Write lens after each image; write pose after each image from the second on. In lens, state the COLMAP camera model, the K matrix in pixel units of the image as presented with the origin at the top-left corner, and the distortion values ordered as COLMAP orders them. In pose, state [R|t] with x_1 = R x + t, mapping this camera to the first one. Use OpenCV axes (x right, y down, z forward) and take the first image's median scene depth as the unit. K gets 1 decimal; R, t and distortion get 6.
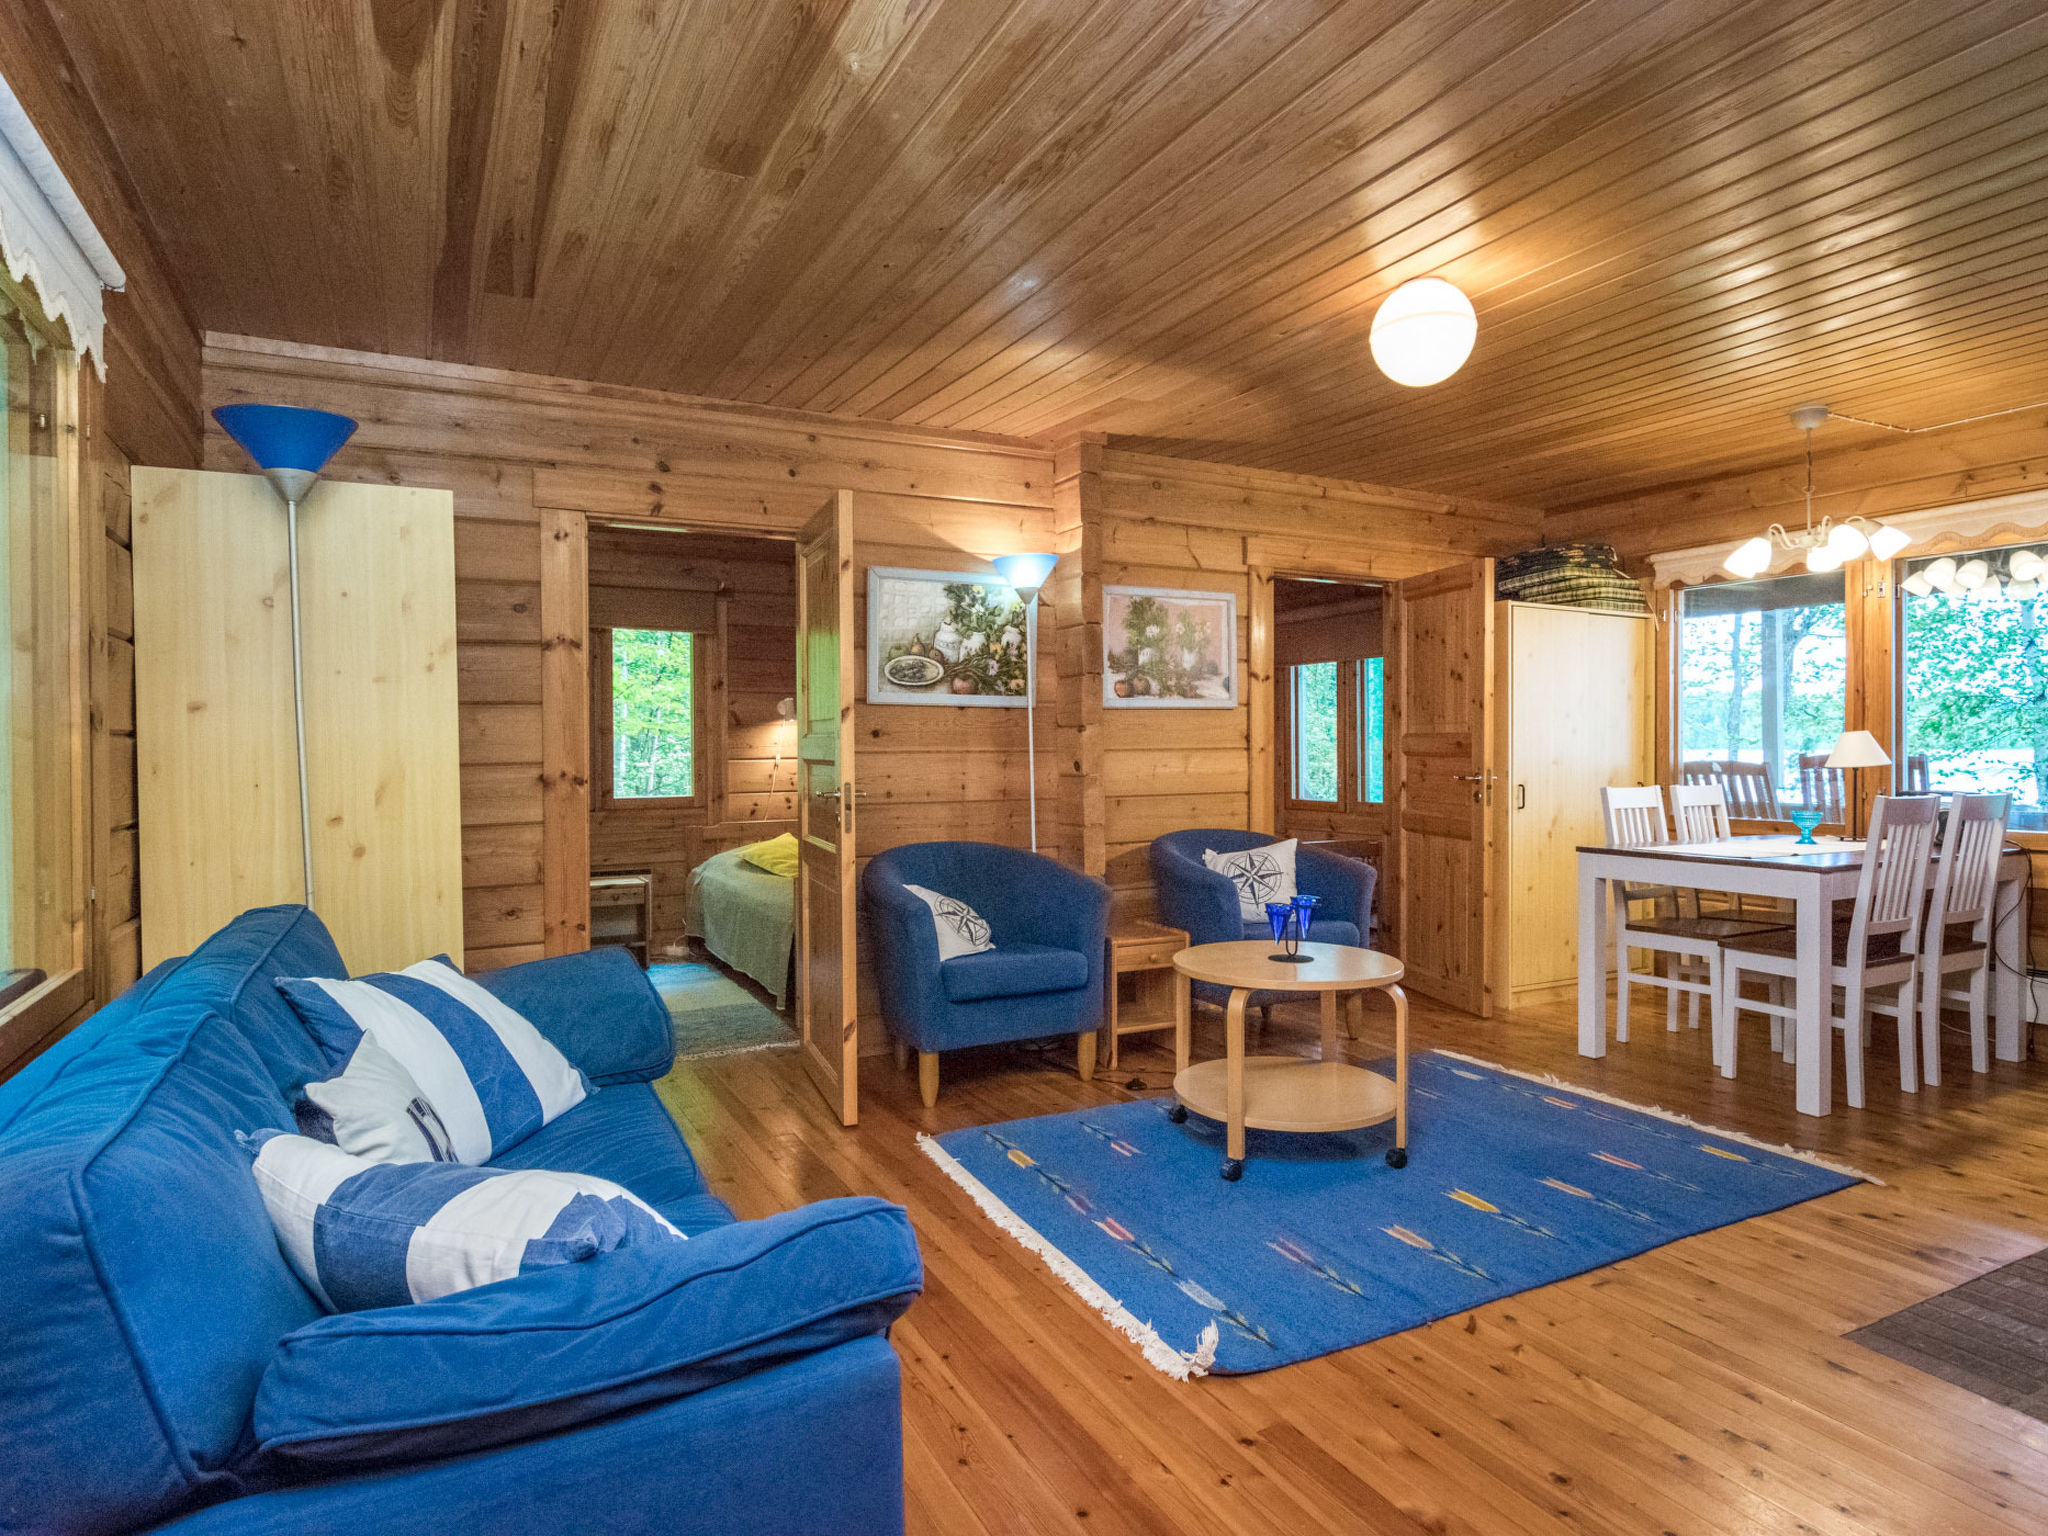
lens RADIAL K [[1153.1, 0, 1032.2], [0, 1153.1, 759.3], [0, 0, 1]] dist [-0.001490, -0.000784]
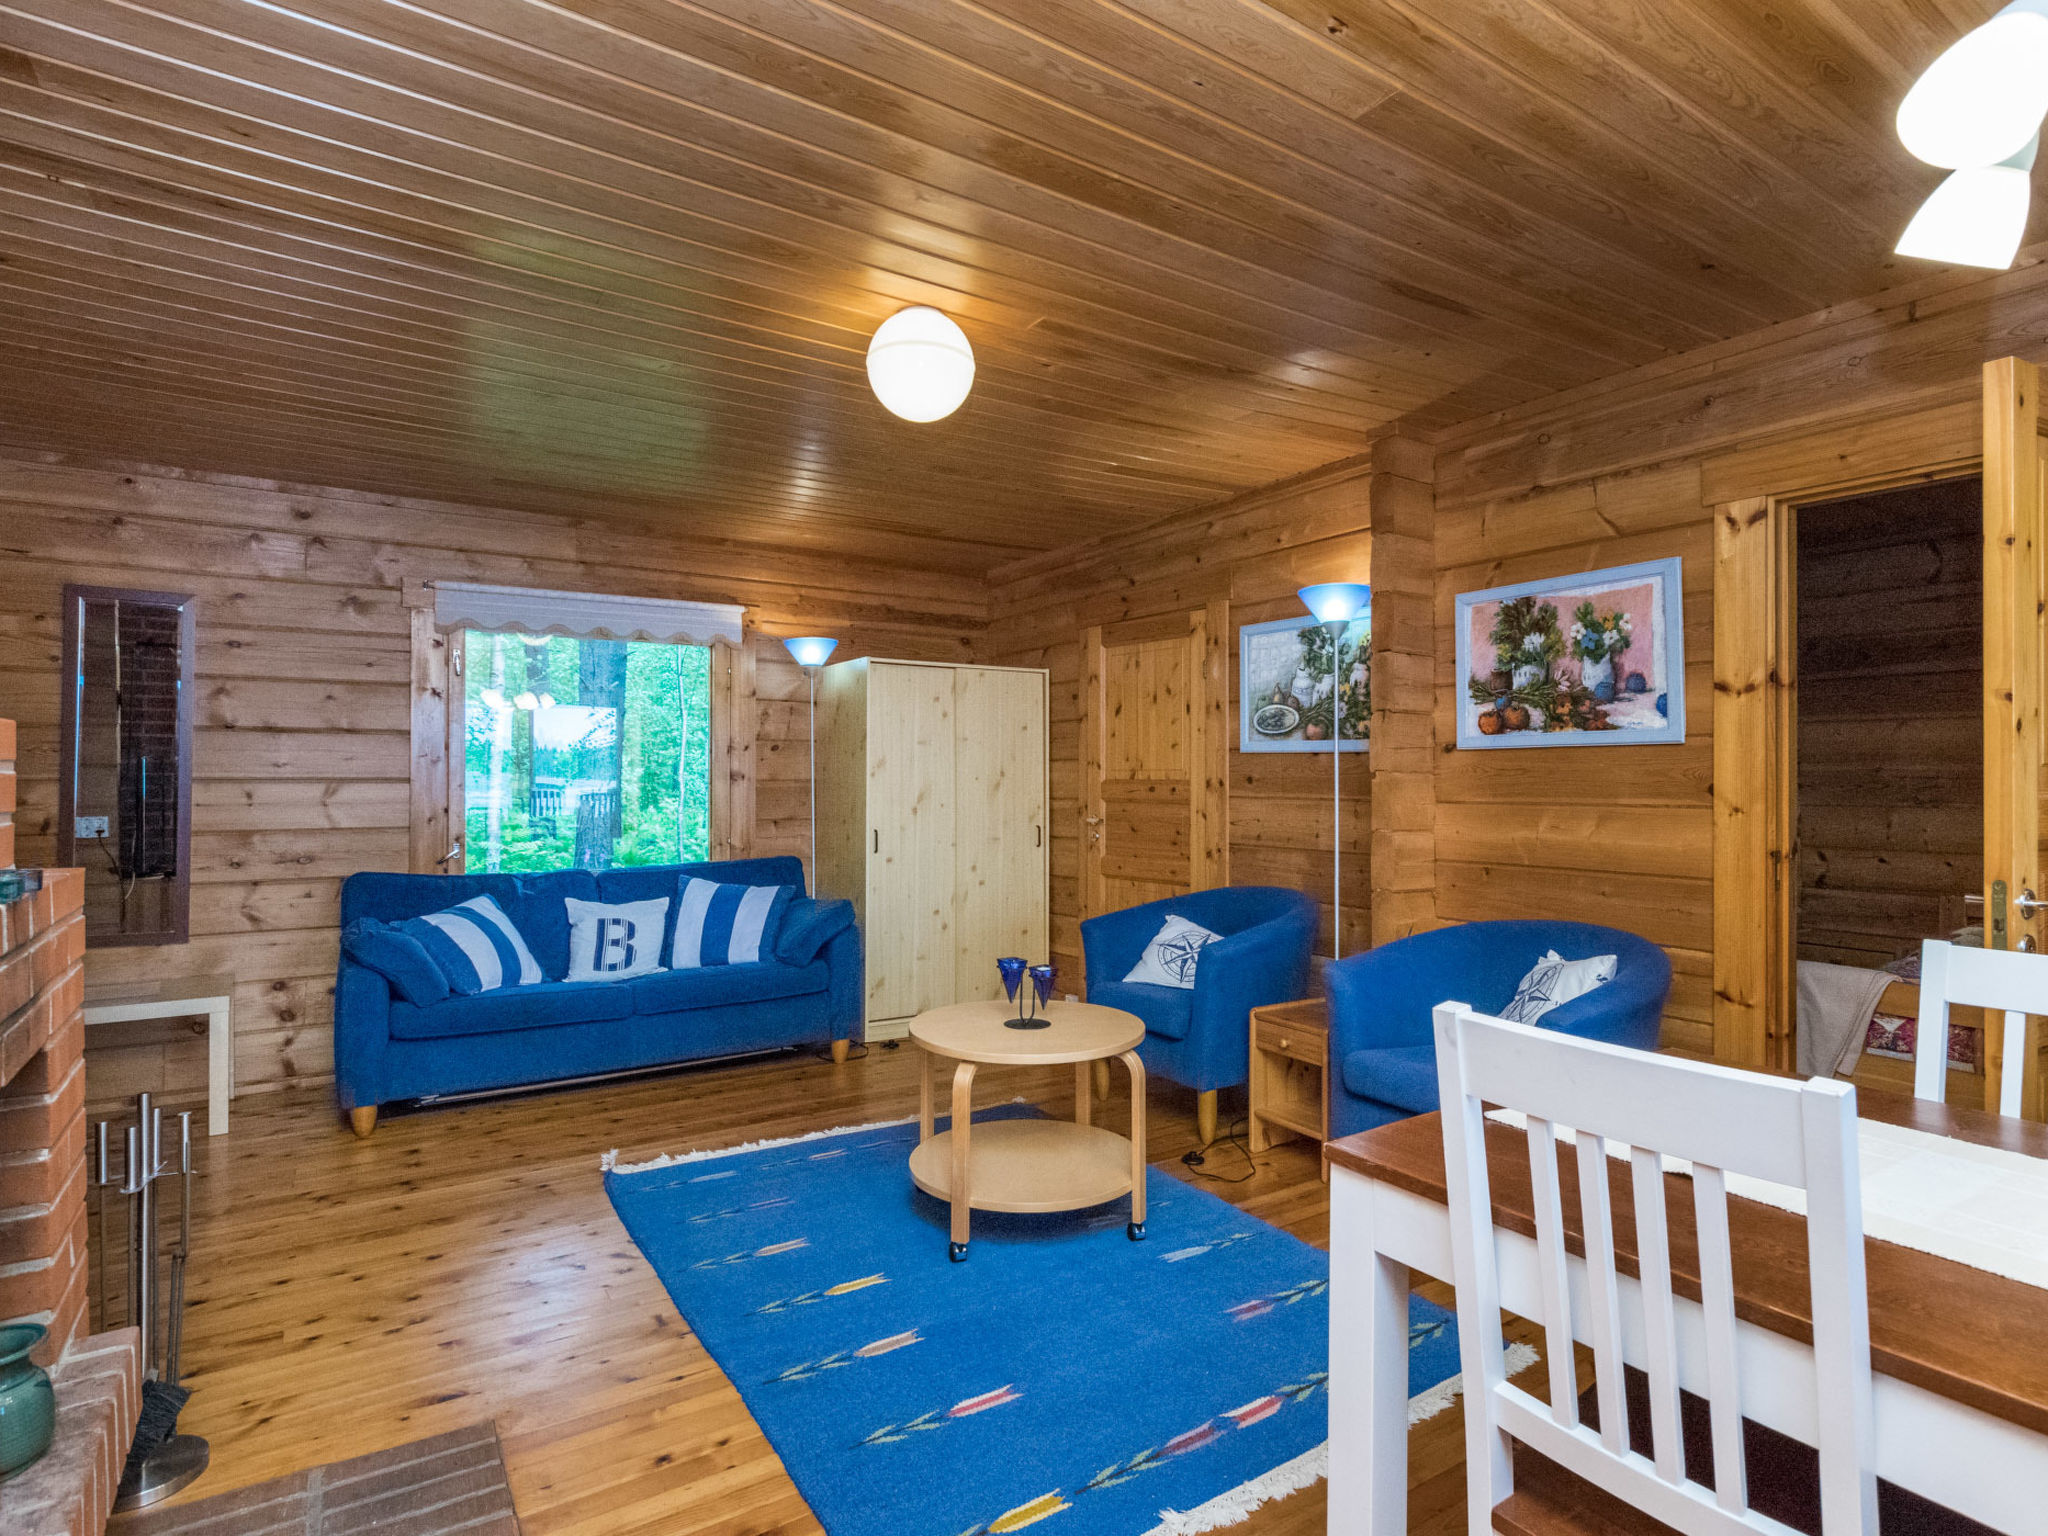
lens RADIAL K [[1072.7, 0, 1024.5], [0, 1072.7, 771.5], [0, 0, 1]] dist [0.001566, 0.000159]
pose [[0.097001, 0.003264, -0.995279, 0.800821], [-0.012580, 0.999919, 0.002053, -0.028030], [0.995205, 0.012322, 0.097034, 0.655499]]
